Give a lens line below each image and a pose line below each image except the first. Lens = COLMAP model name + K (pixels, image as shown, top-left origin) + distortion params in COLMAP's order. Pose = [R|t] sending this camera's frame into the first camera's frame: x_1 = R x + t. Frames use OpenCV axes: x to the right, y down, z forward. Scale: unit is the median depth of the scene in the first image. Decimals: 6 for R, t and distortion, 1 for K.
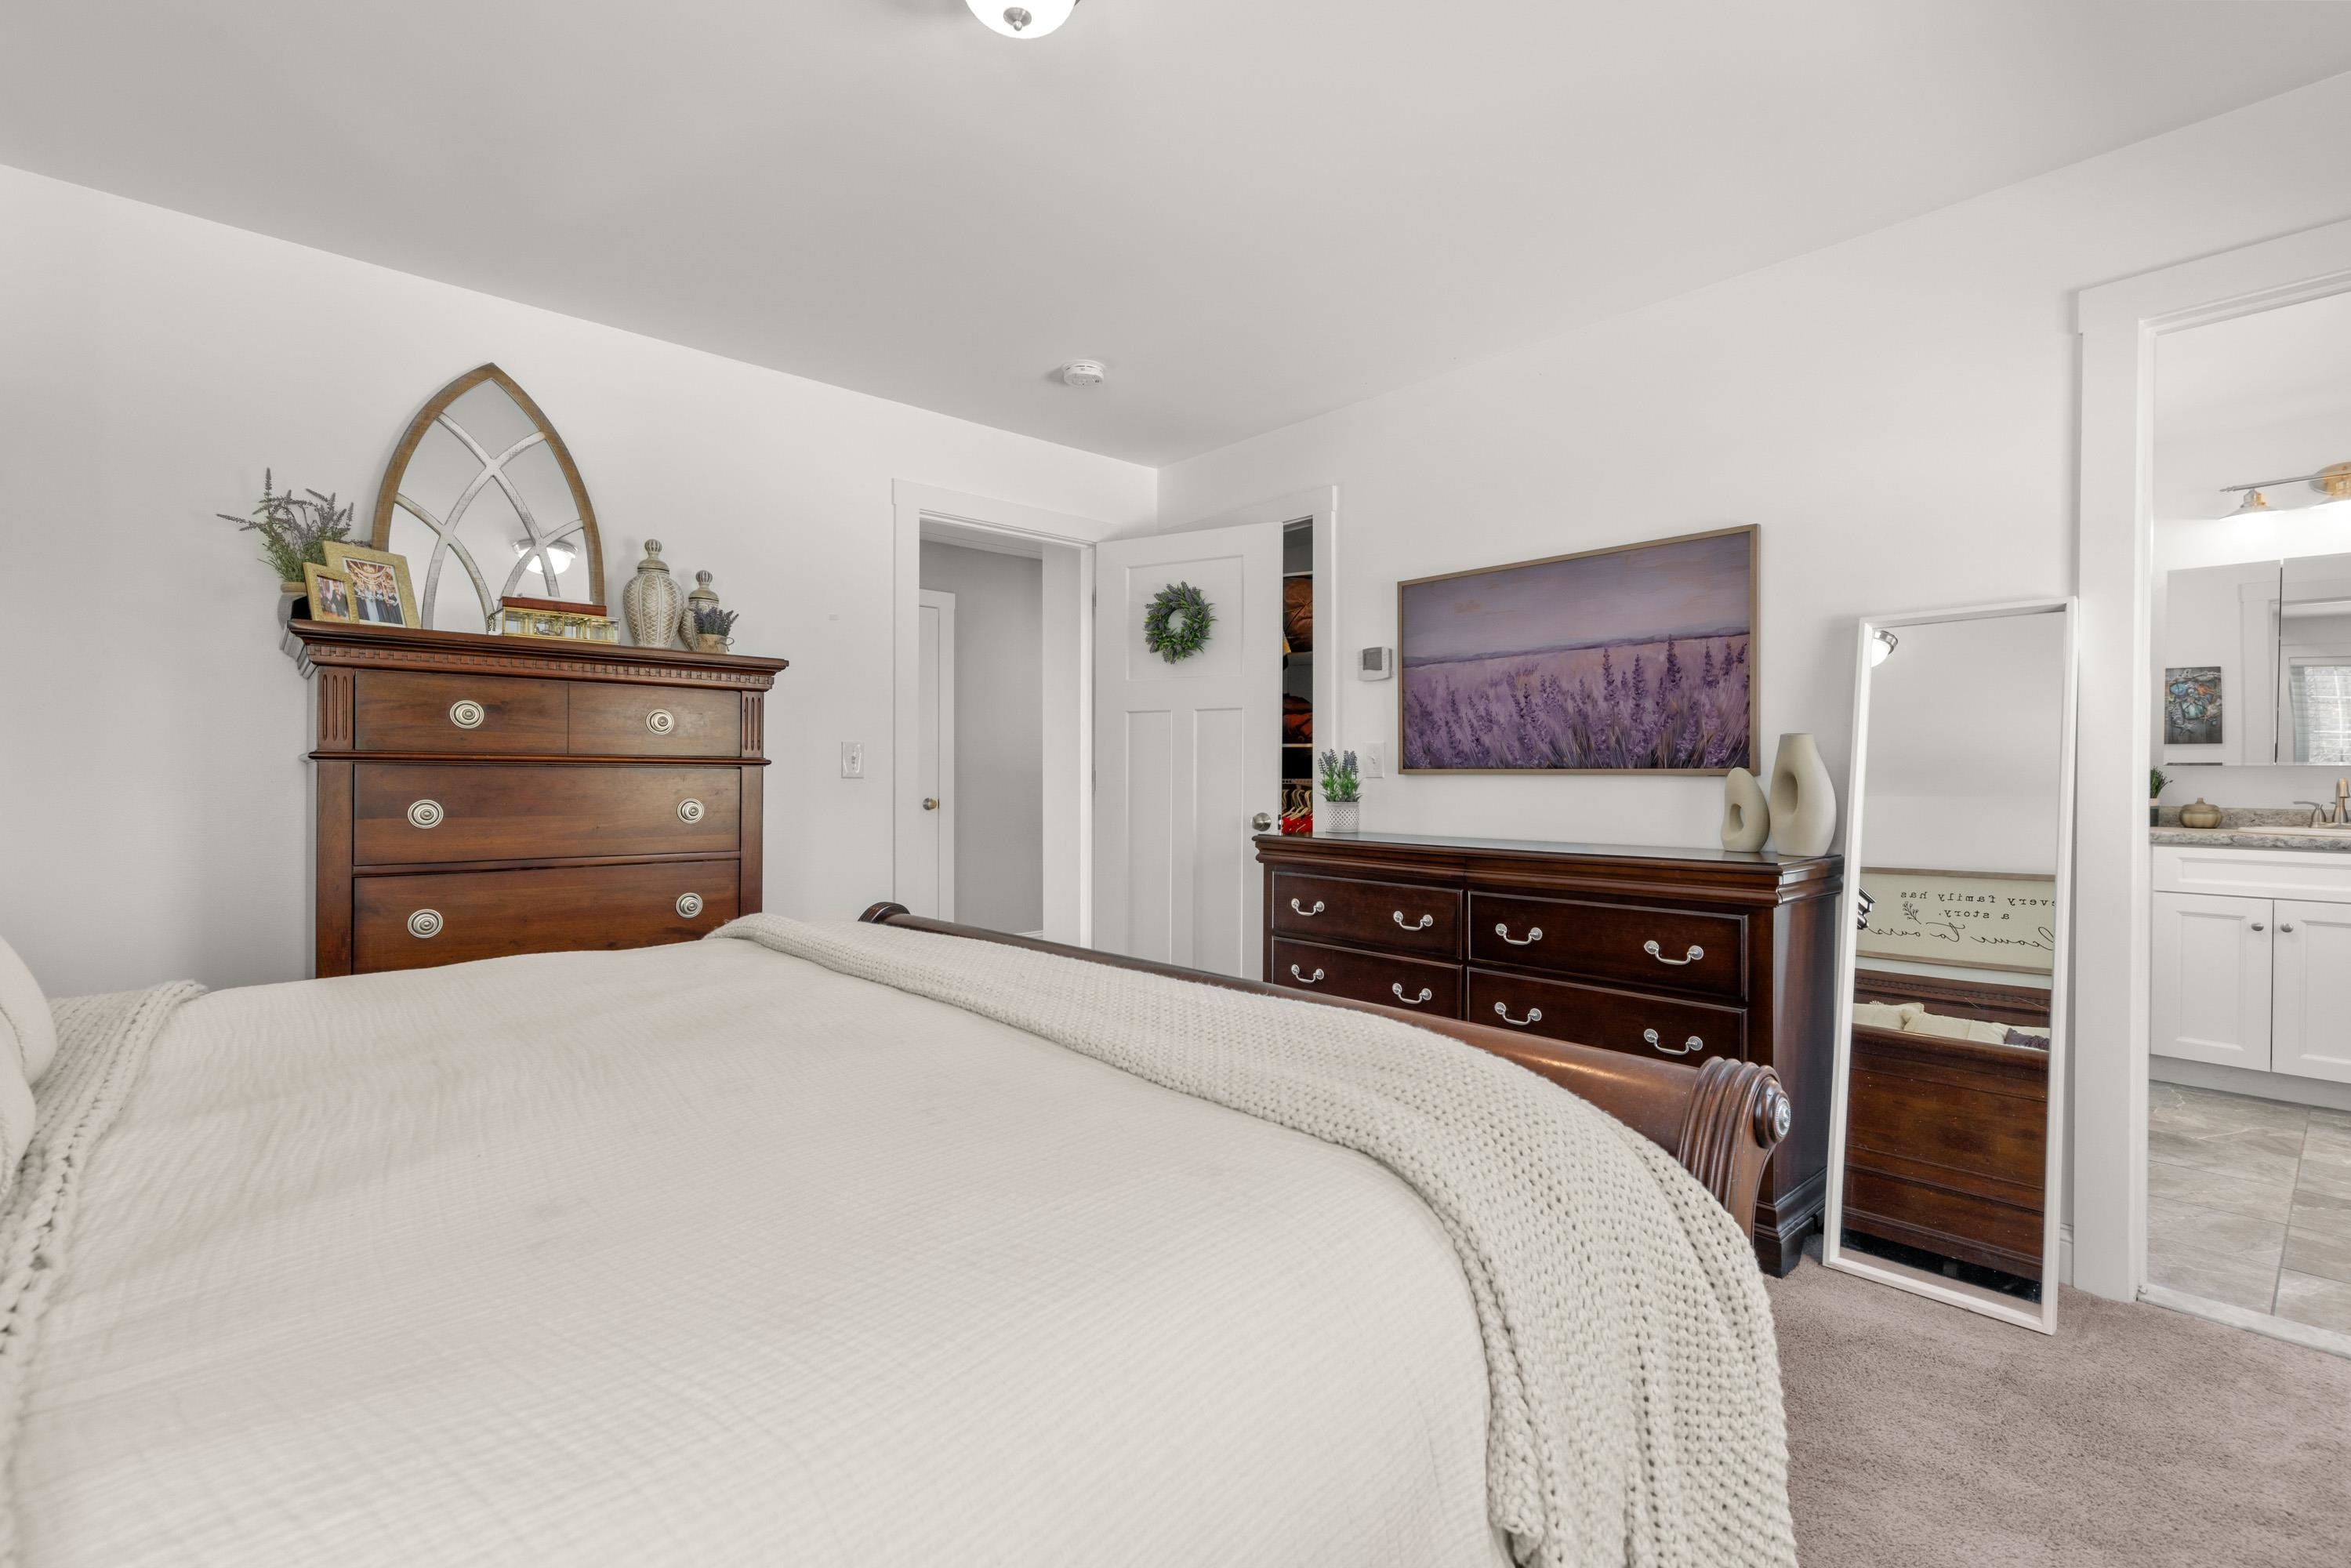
lens RADIAL K [[1043.7, 0, 1171.9], [0, 1043.7, 785.3], [0, 0, 1]] dist [-0.004437, -0.000565]
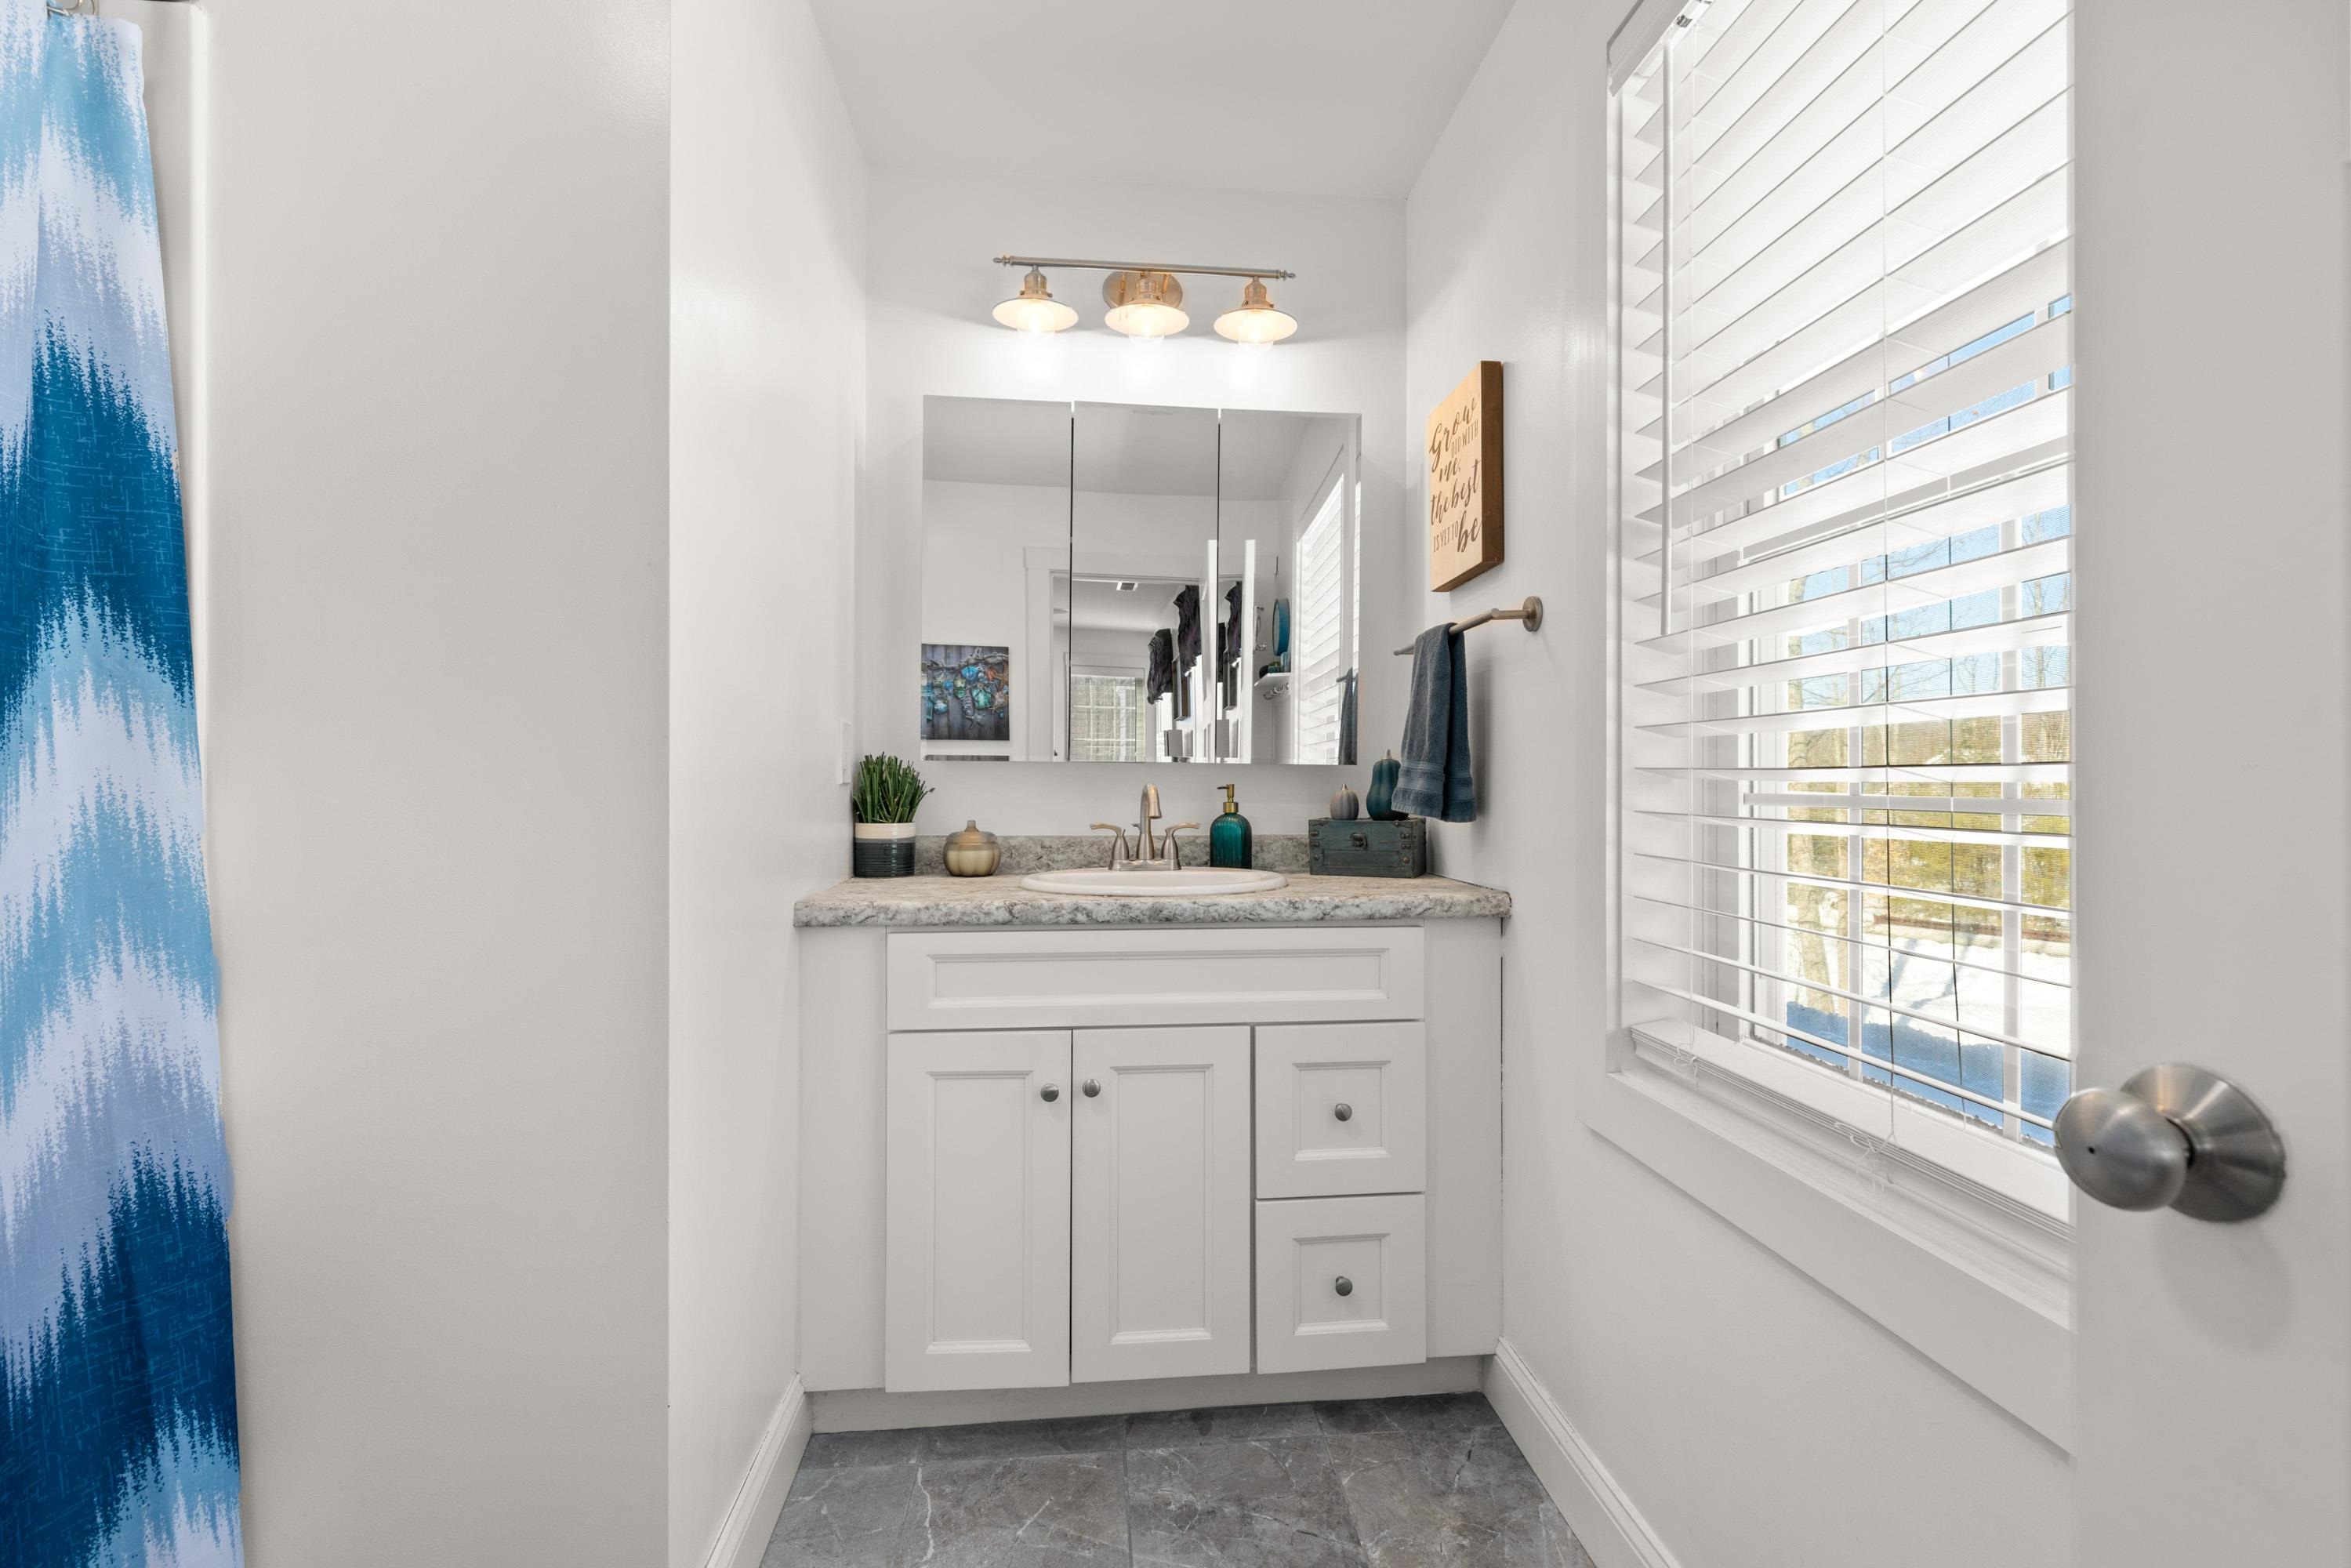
lens RADIAL K [[1043.7, 0, 1176.3], [0, 1043.7, 786.3], [0, 0, 1]] dist [-0.004437, -0.000565]
pose [[0.589092, -0.001871, 0.808064, 0.438311], [0.007556, 0.999966, -0.003193, -0.002187], [-0.808031, 0.007987, 0.589086, 0.423461]]
